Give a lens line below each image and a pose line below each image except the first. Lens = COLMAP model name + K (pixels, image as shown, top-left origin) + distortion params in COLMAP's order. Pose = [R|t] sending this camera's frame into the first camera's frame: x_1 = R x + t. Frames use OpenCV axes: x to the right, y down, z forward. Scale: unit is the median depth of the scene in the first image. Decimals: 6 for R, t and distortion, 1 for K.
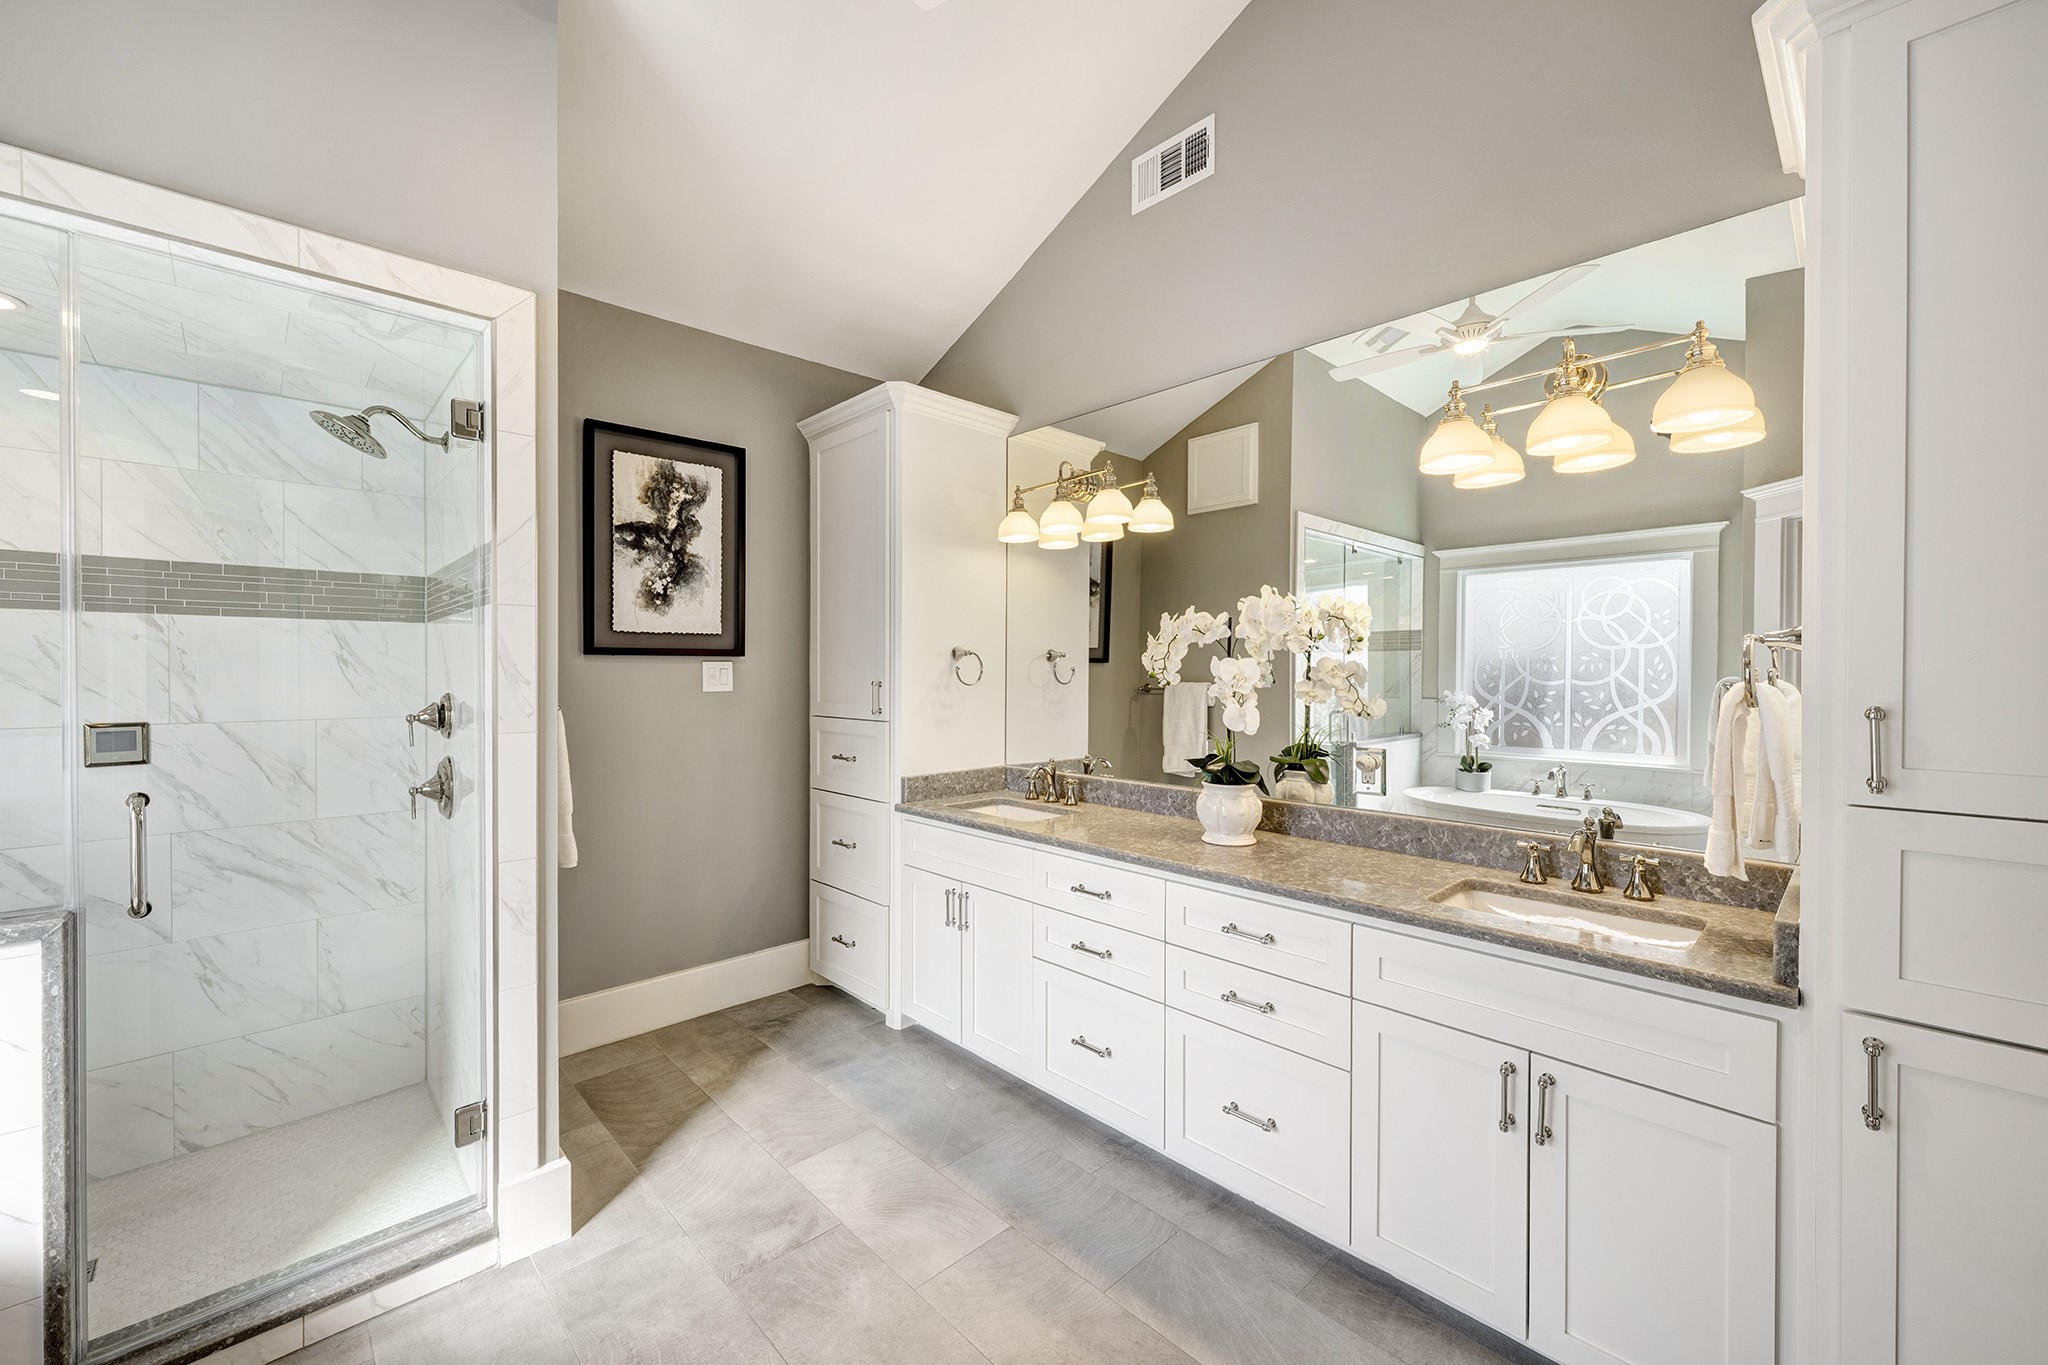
lens RADIAL K [[797.9, 0, 1019.8], [0, 797.9, 676.3], [0, 0, 1]] dist [0.005436, -0.000264]
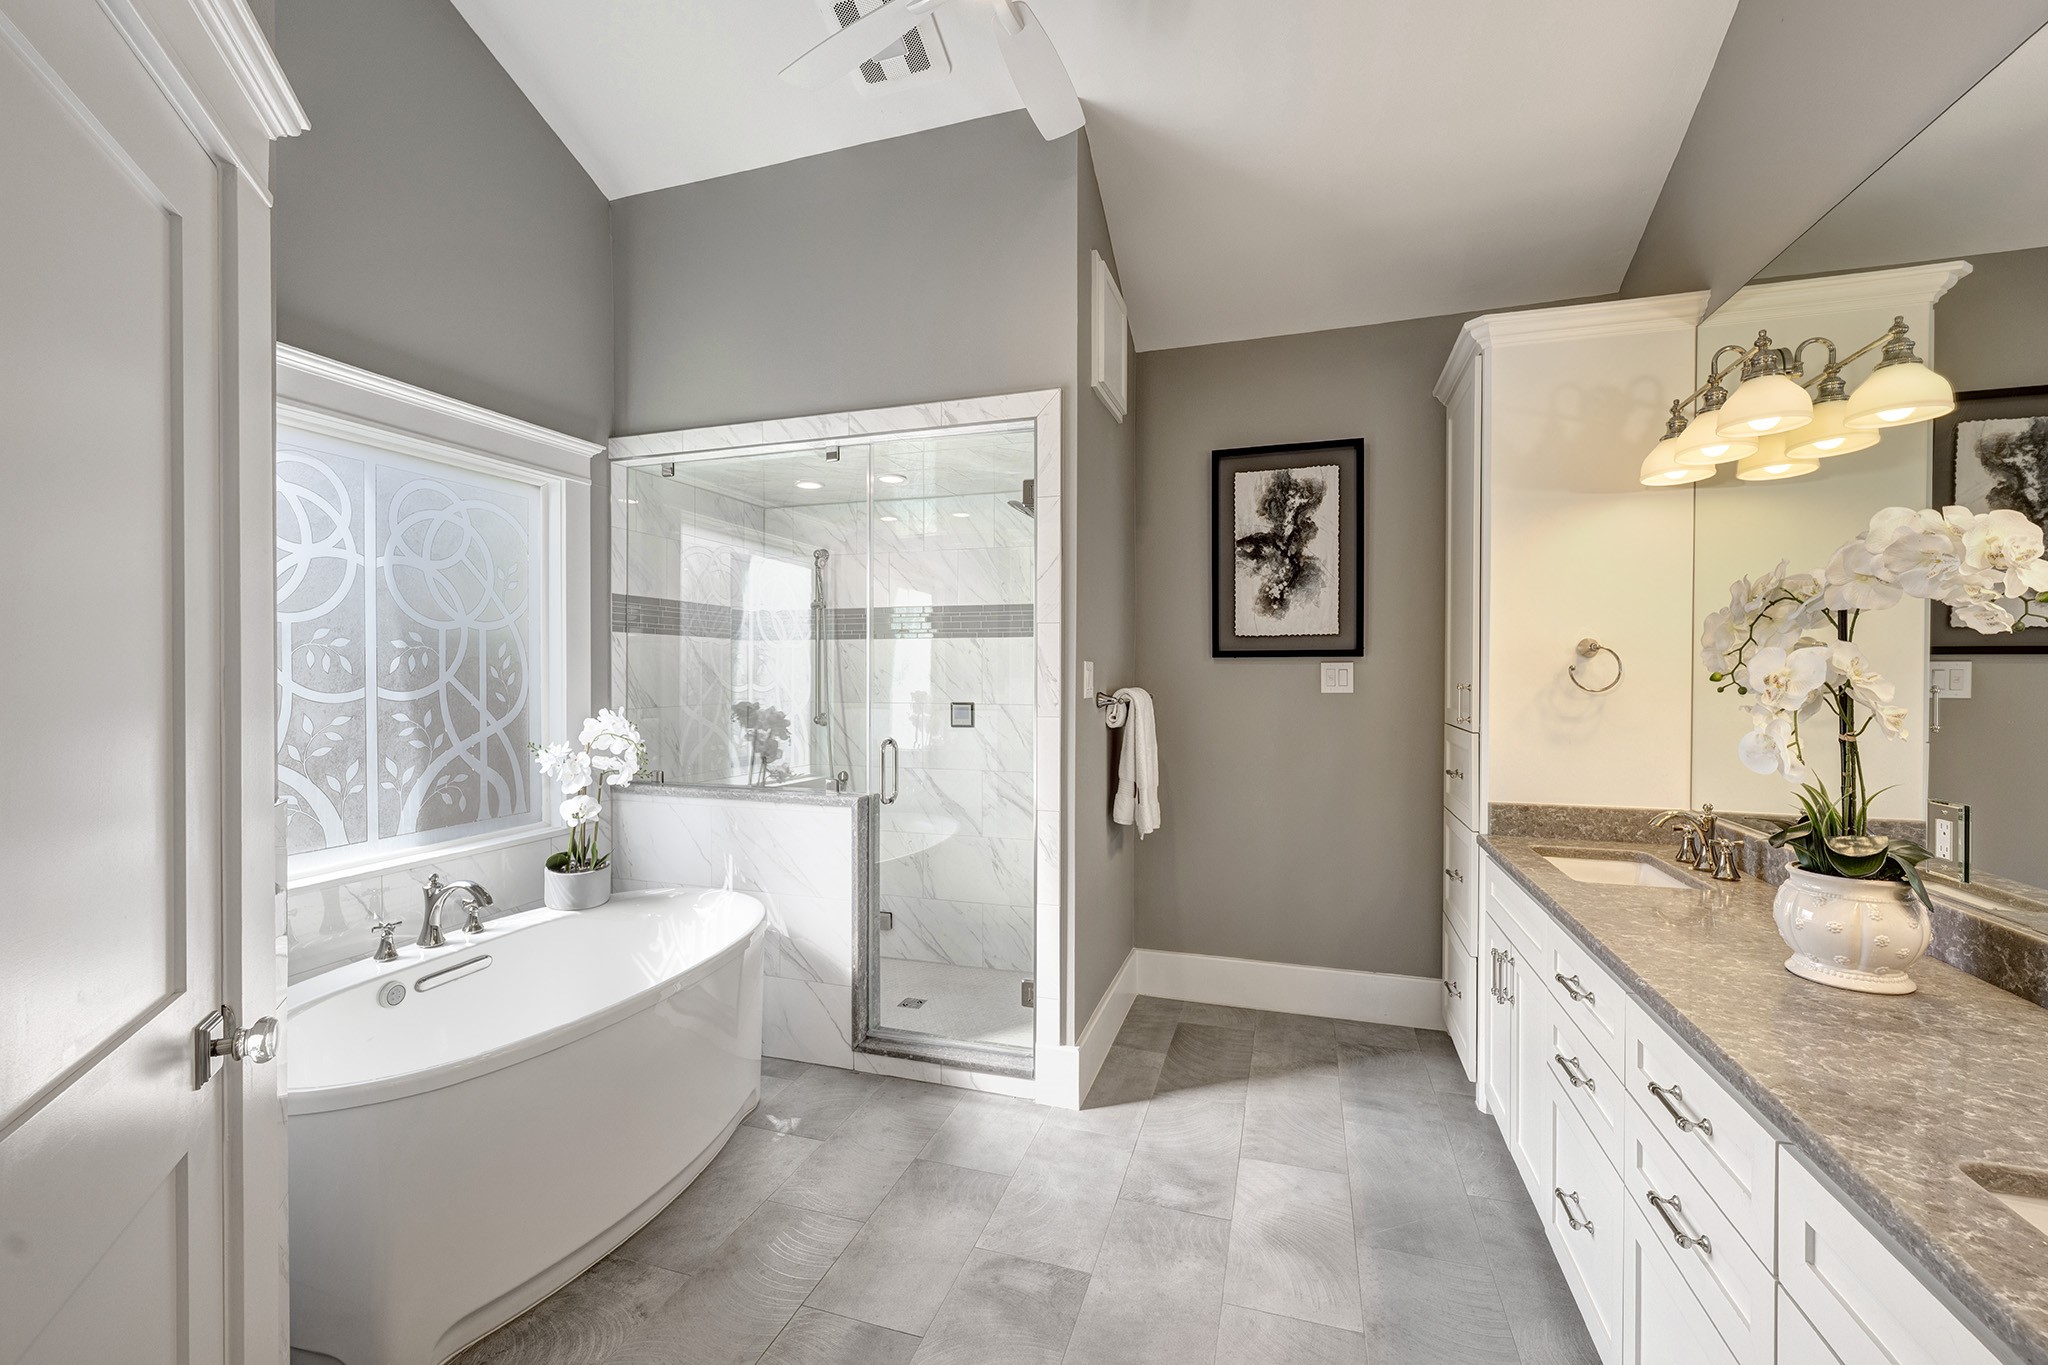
lens RADIAL K [[867.0, 0, 1013.6], [0, 867.0, 679.7], [0, 0, 1]] dist [0.000808, 0.000001]
pose [[0.473394, 0.007335, -0.880820, 0.395677], [-0.007161, 0.999964, 0.004478, 0.000743], [0.880822, 0.004188, 0.473430, 0.157259]]
